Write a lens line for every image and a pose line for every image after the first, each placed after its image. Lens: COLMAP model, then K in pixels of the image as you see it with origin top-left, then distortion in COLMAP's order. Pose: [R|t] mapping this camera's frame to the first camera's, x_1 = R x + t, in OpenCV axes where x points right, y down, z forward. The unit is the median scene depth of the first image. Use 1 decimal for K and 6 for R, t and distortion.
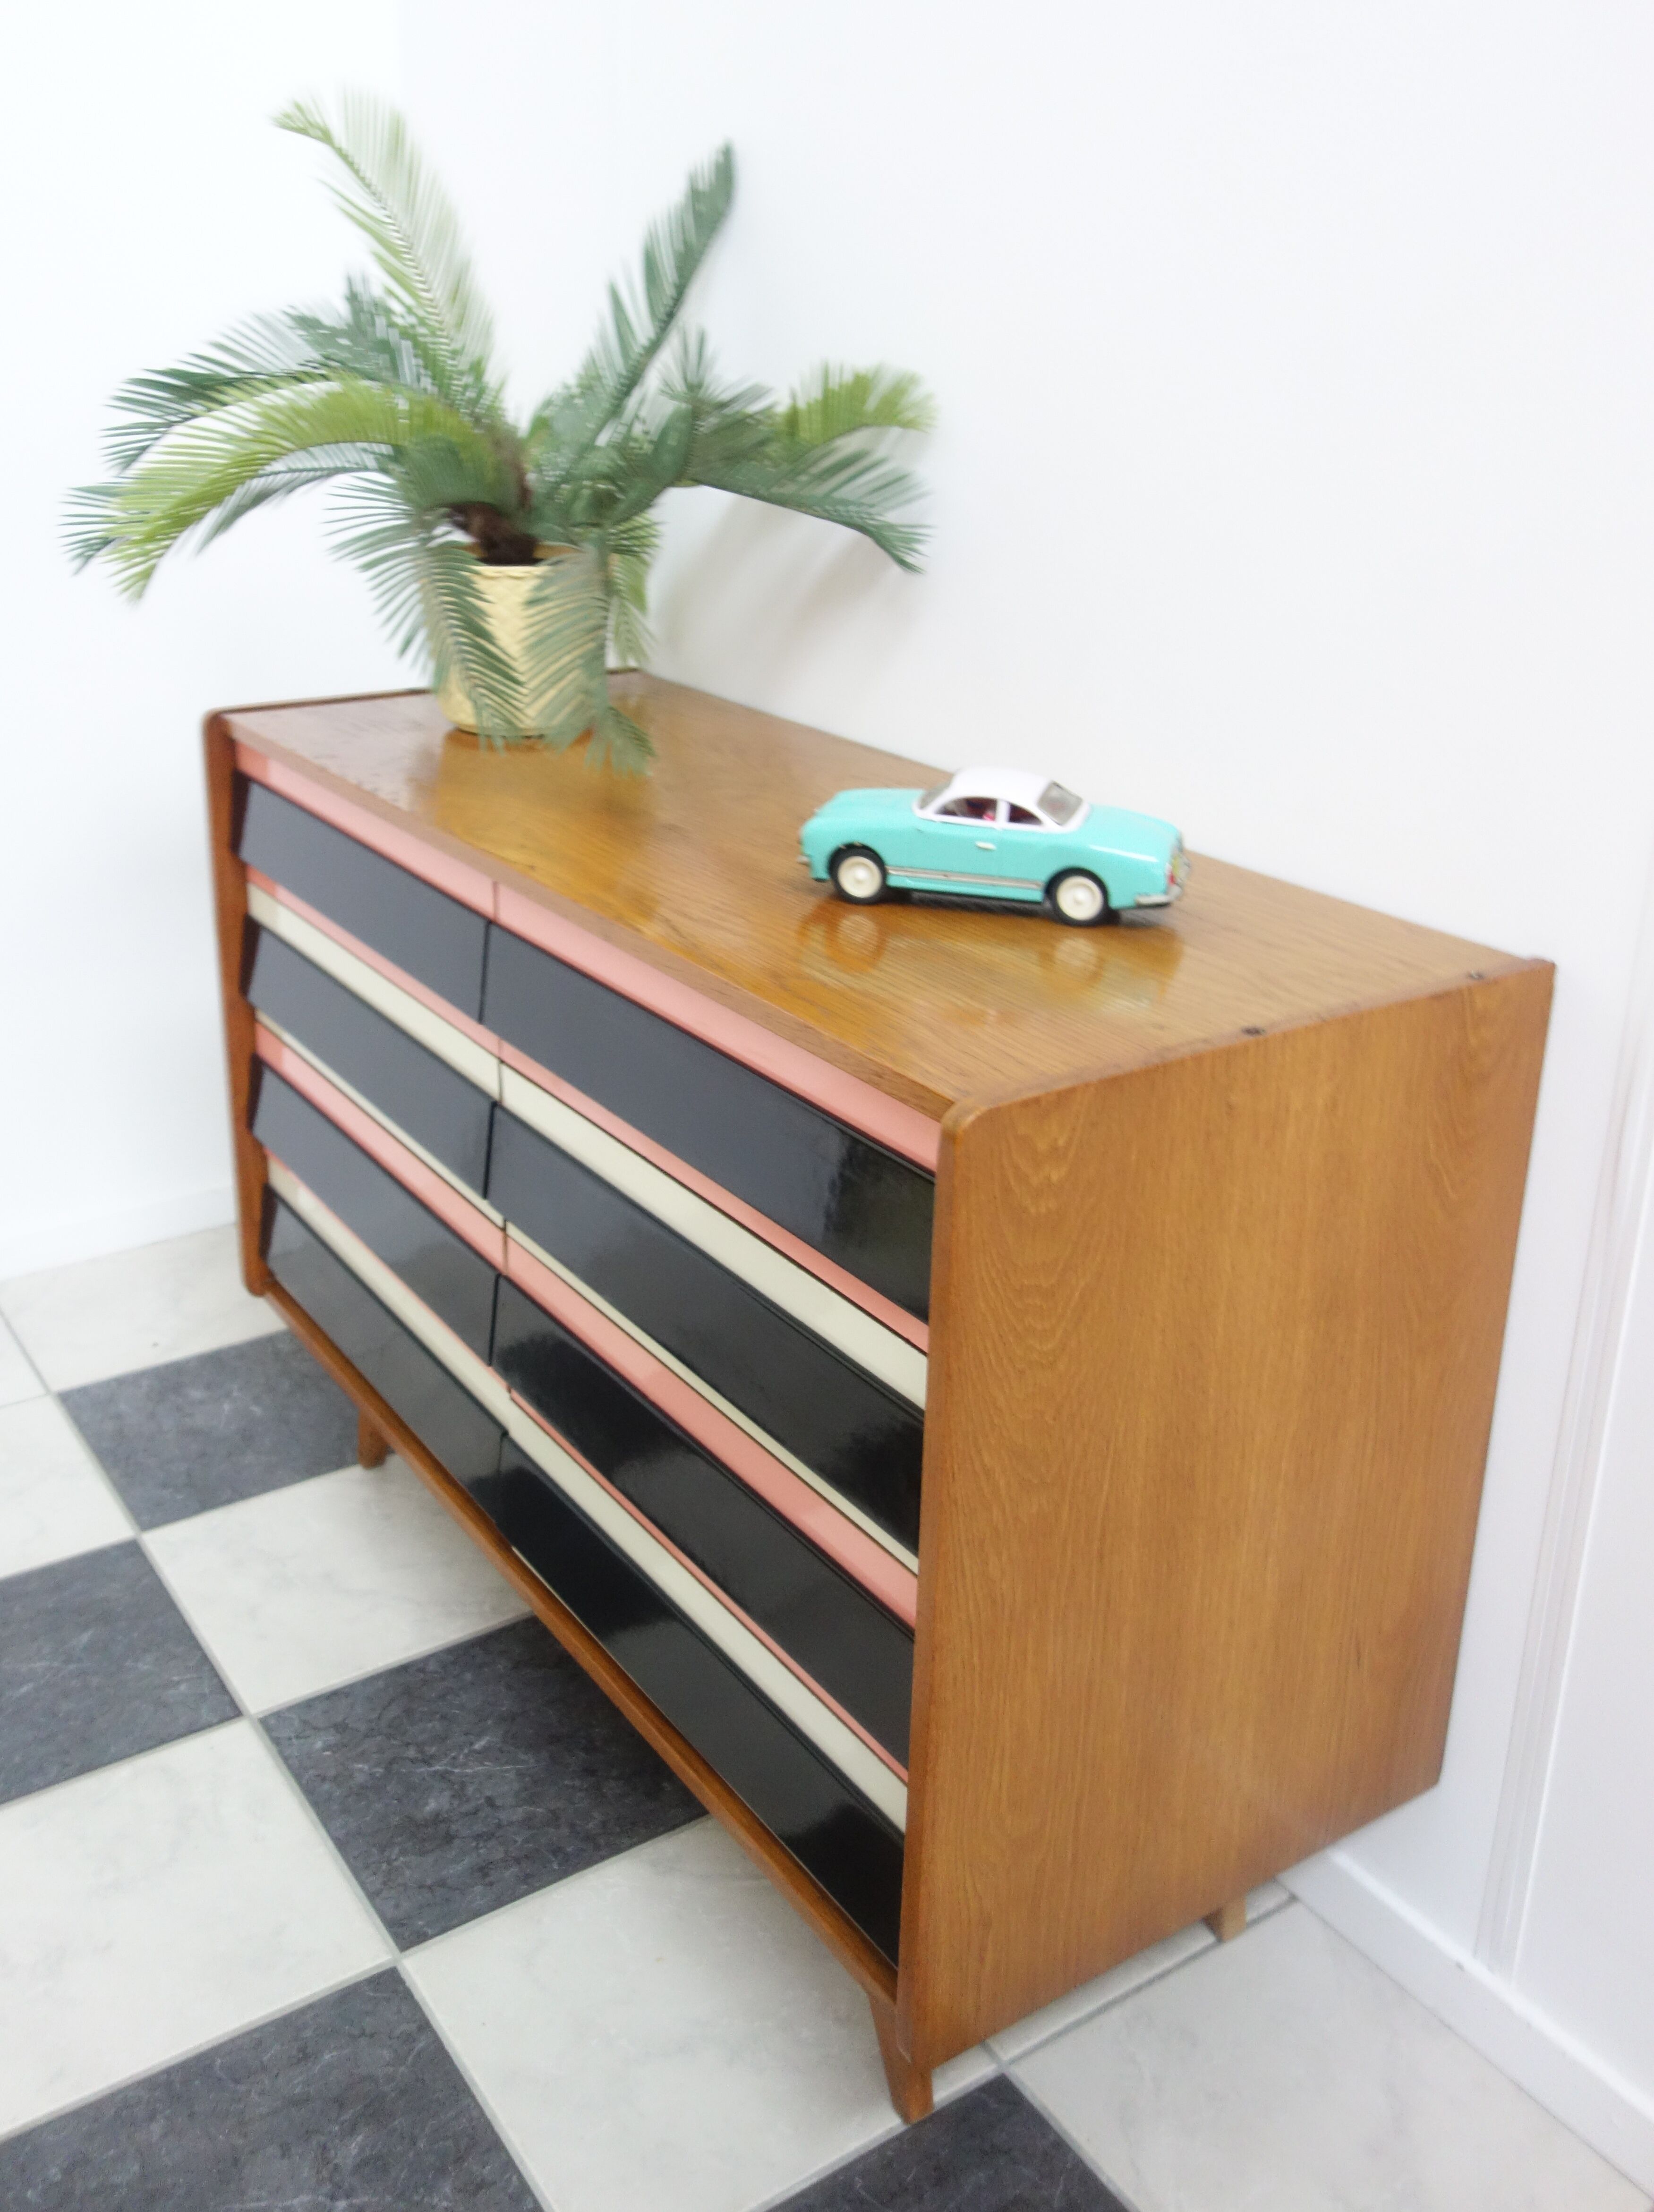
lens RADIAL K [[2015.0, 0, 773.6], [0, 2015.0, 1003.4], [0, 0, 1]] dist [-0.003834, 0.020277]
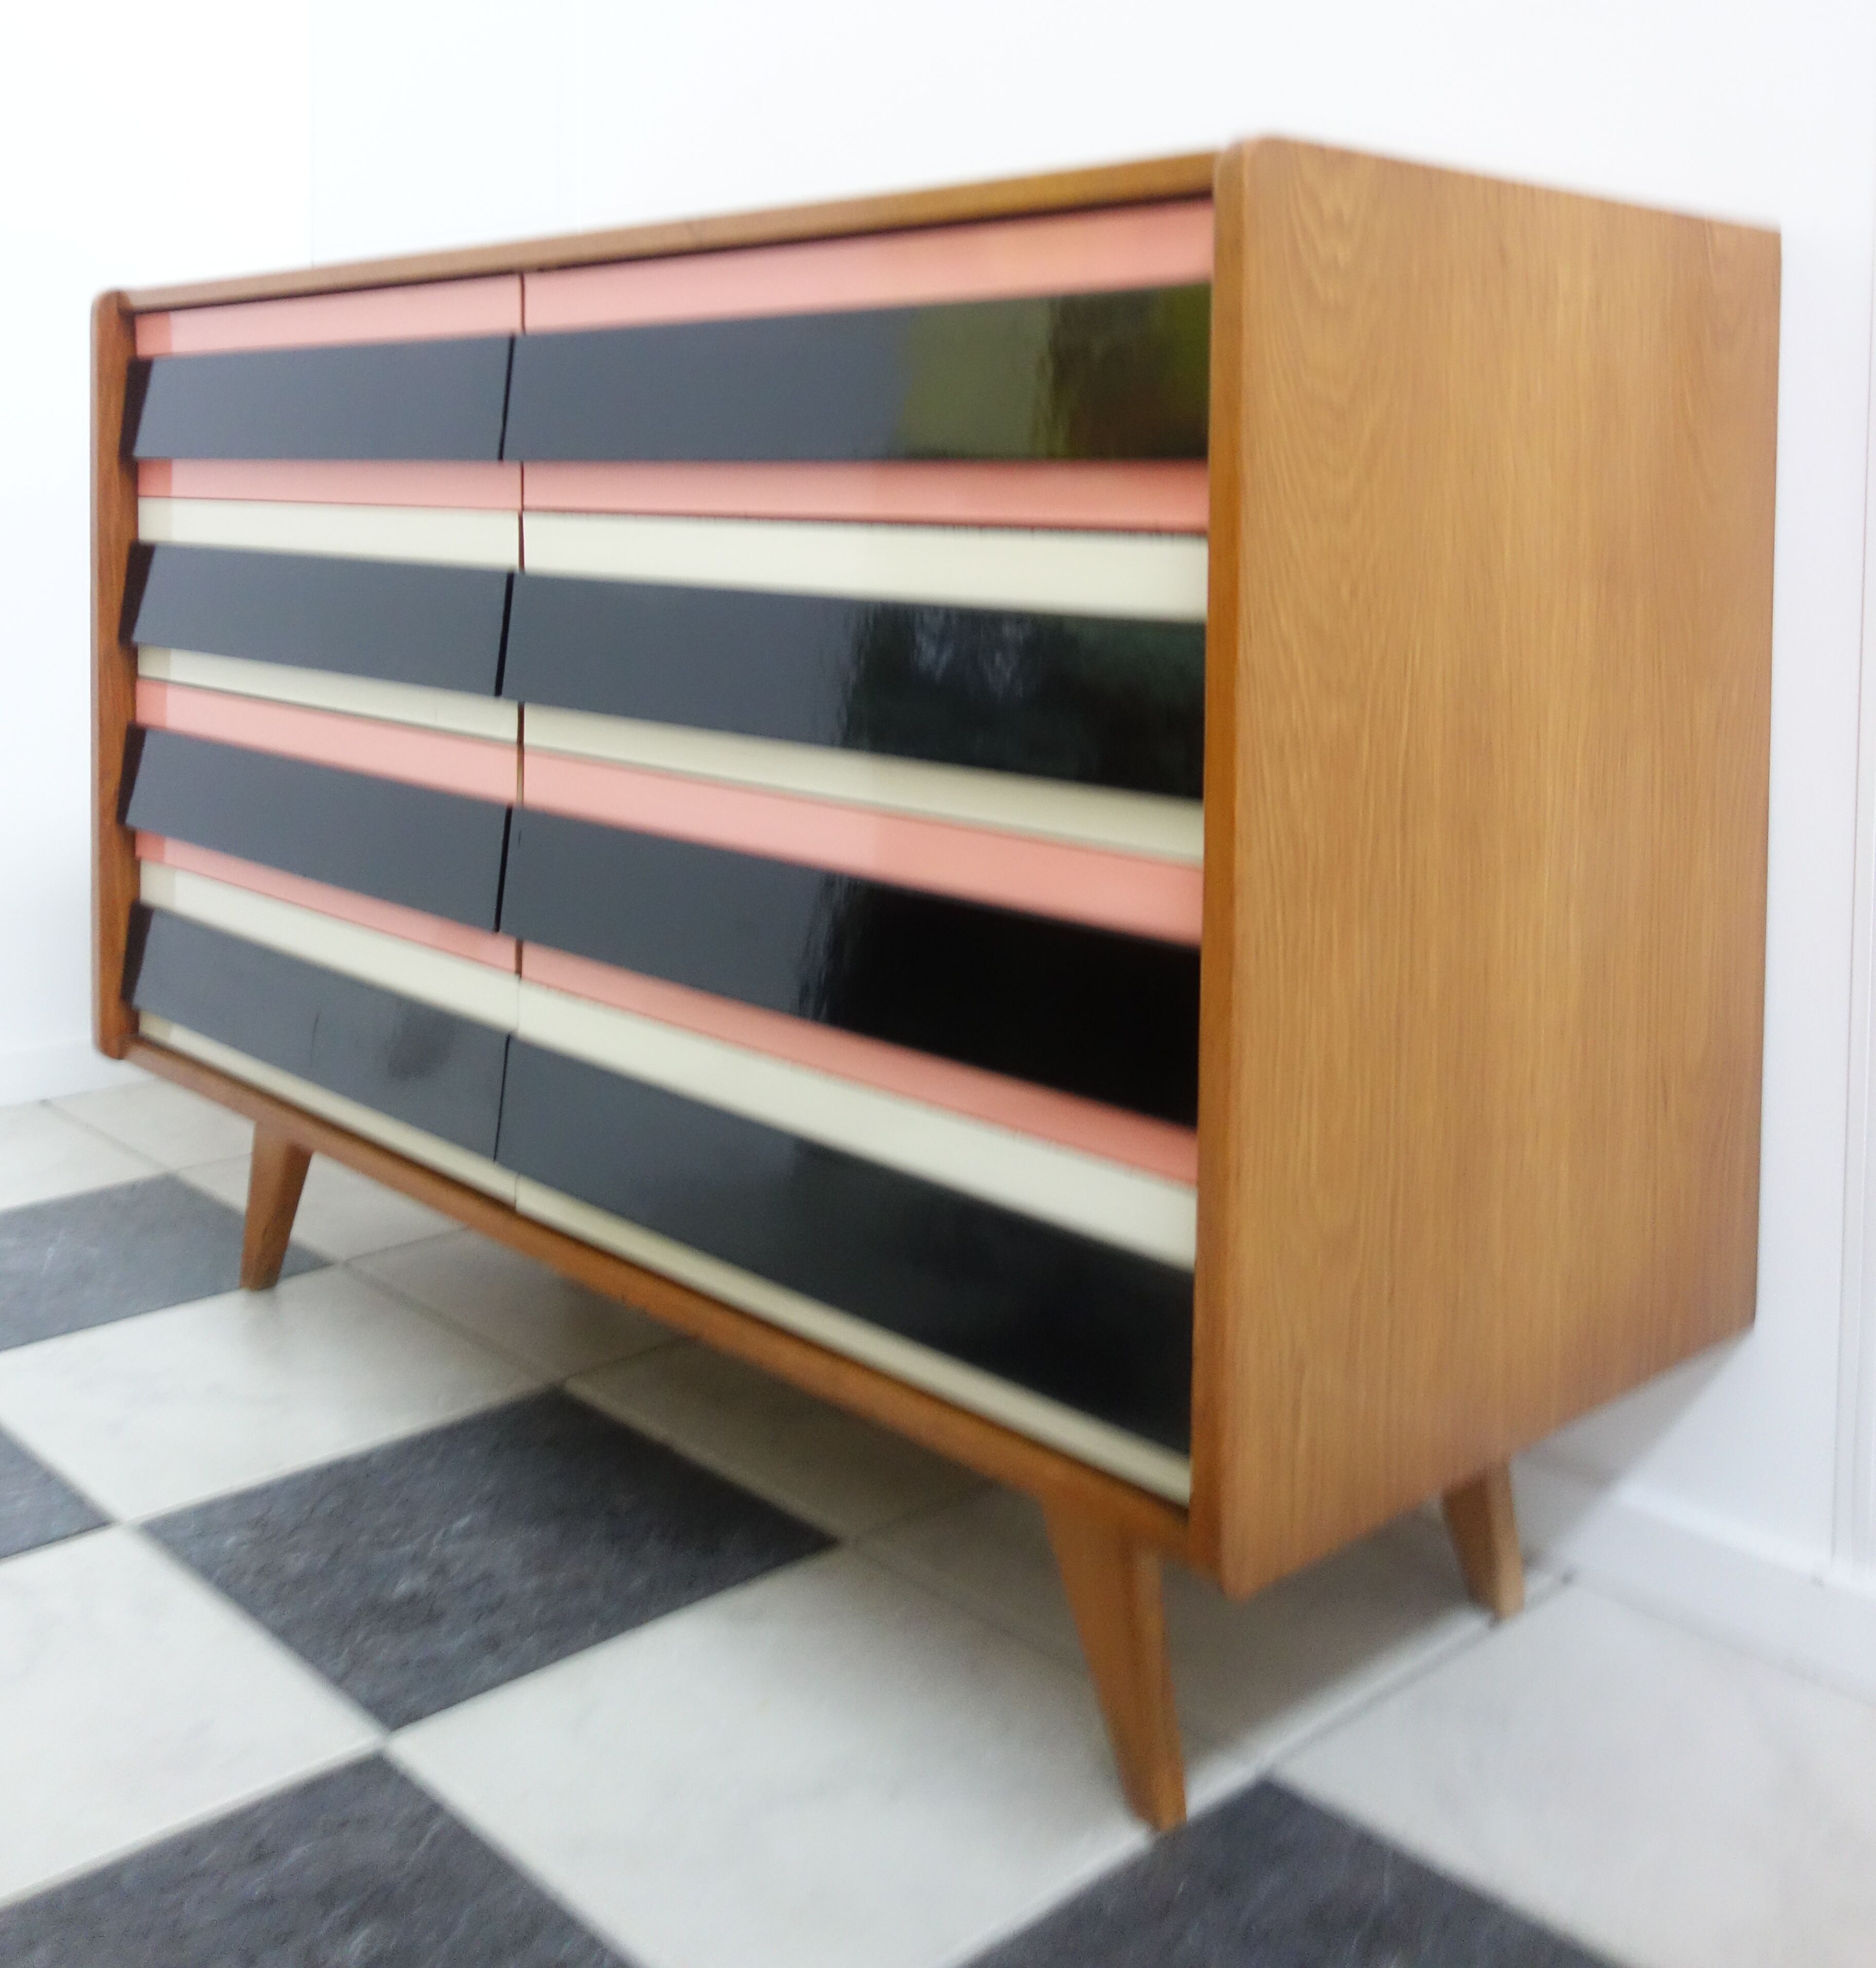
lens RADIAL K [[2217.6, 0, 921.3], [0, 2217.6, 596.3], [0, 0, 1]] dist [-0.003047, 0.000000]
pose [[0.986107, -0.012315, 0.165656, -0.118617], [0.058523, 0.959064, -0.277075, 0.300077], [-0.155463, 0.282920, 0.946461, 0.133943]]
